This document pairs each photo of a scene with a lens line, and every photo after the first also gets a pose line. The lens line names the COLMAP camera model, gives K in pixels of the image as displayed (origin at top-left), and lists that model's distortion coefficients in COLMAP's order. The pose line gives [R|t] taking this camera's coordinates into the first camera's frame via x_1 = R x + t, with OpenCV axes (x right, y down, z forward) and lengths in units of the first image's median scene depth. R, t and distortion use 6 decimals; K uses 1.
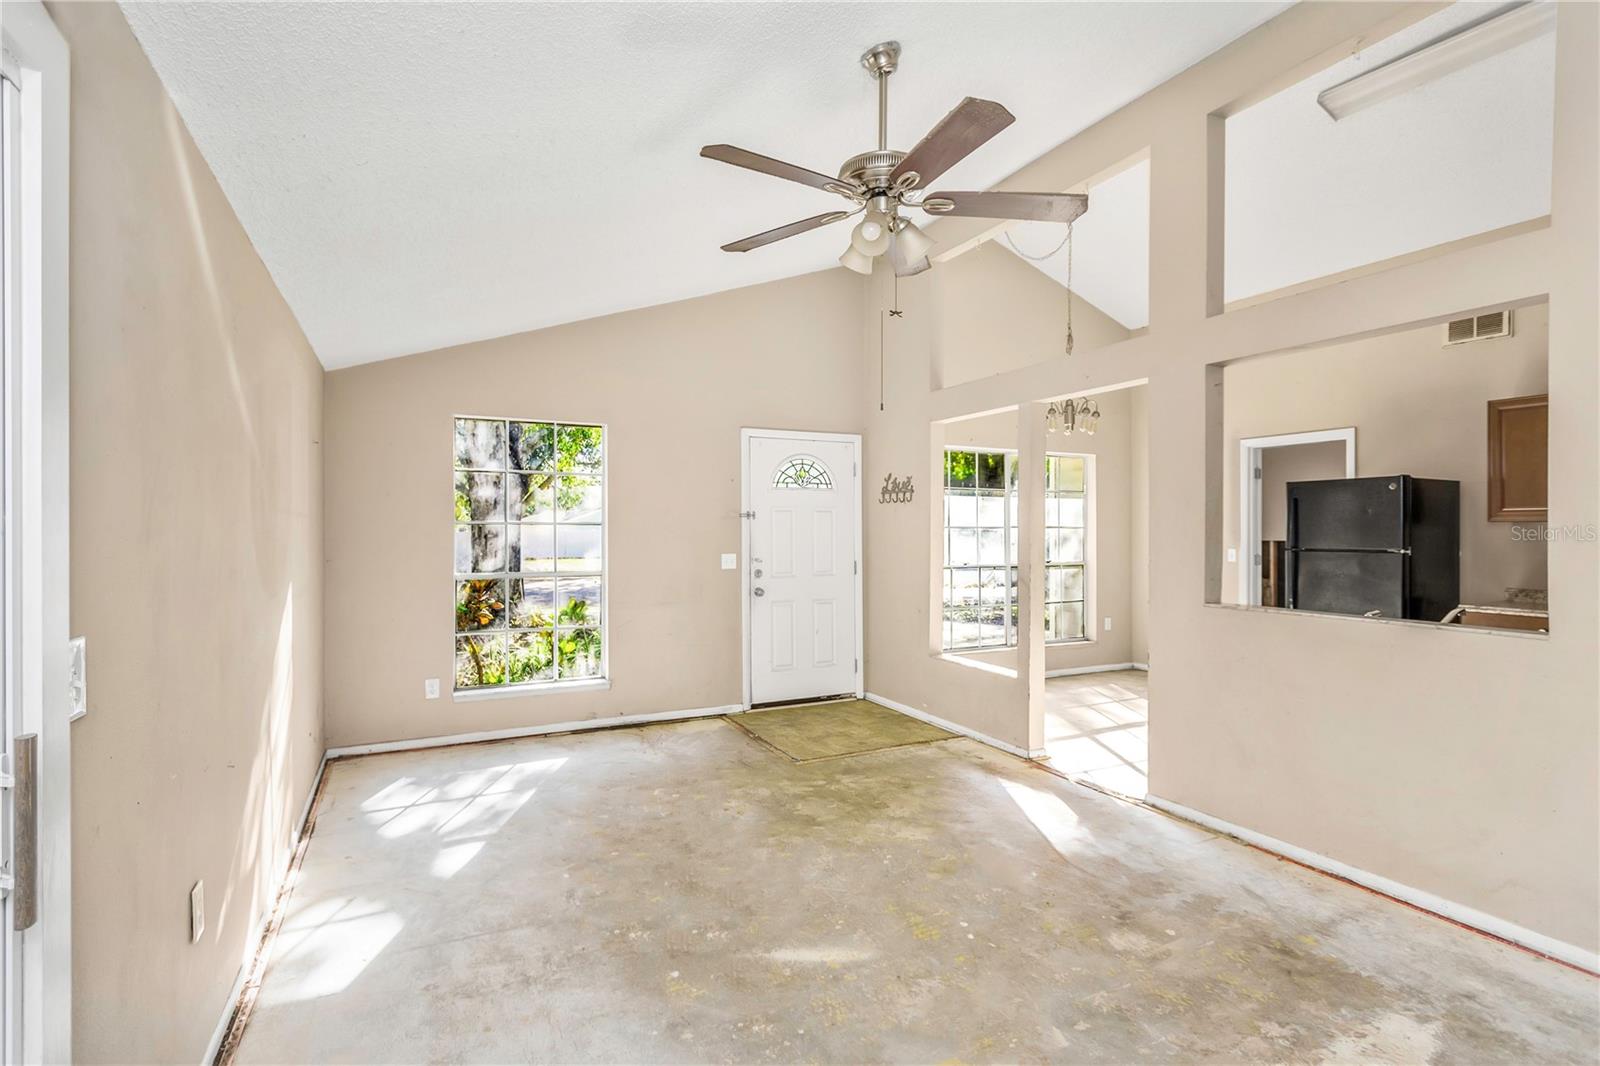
lens RADIAL K [[778.0, 0, 800.0], [0, 778.0, 533.0], [0, 0, 1]] dist [0.003262, 0.000488]
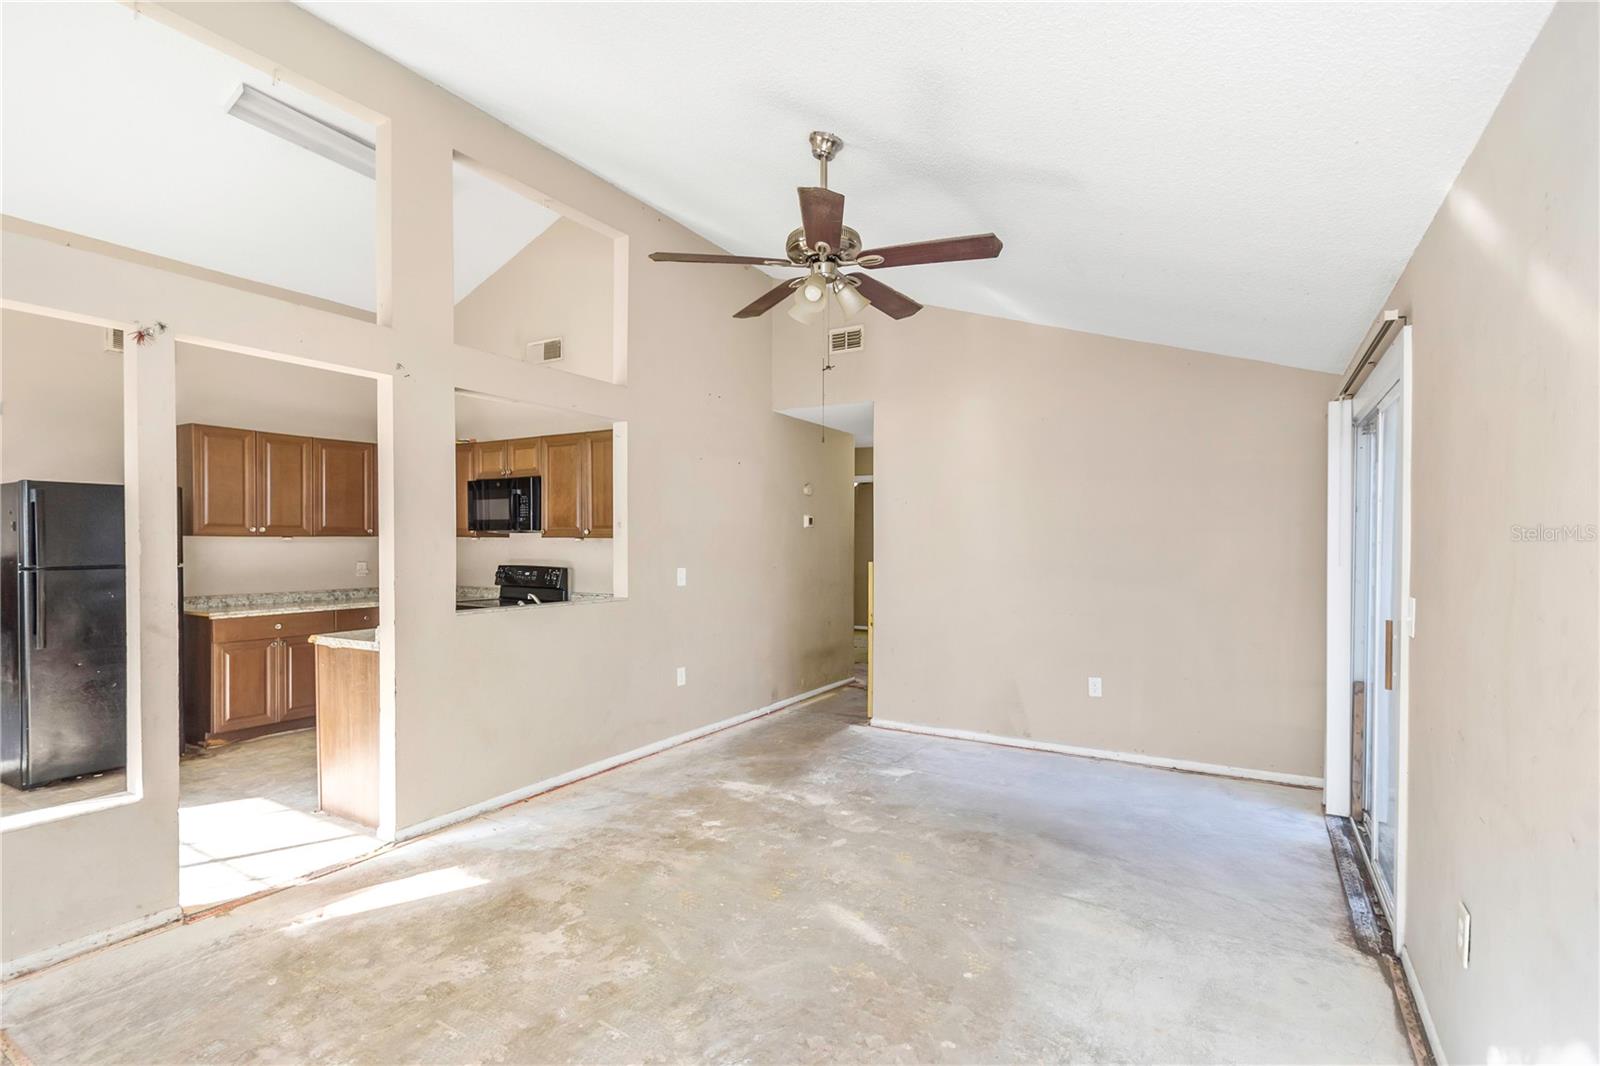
lens RADIAL K [[737.9, 0, 800.3], [0, 737.9, 546.8], [0, 0, 1]] dist [-0.002638, -0.000464]
pose [[-0.536995, -0.004199, 0.843575, -0.776782], [0.003511, 0.999968, 0.007212, -0.004932], [-0.843578, 0.006835, -0.536962, 1.542356]]
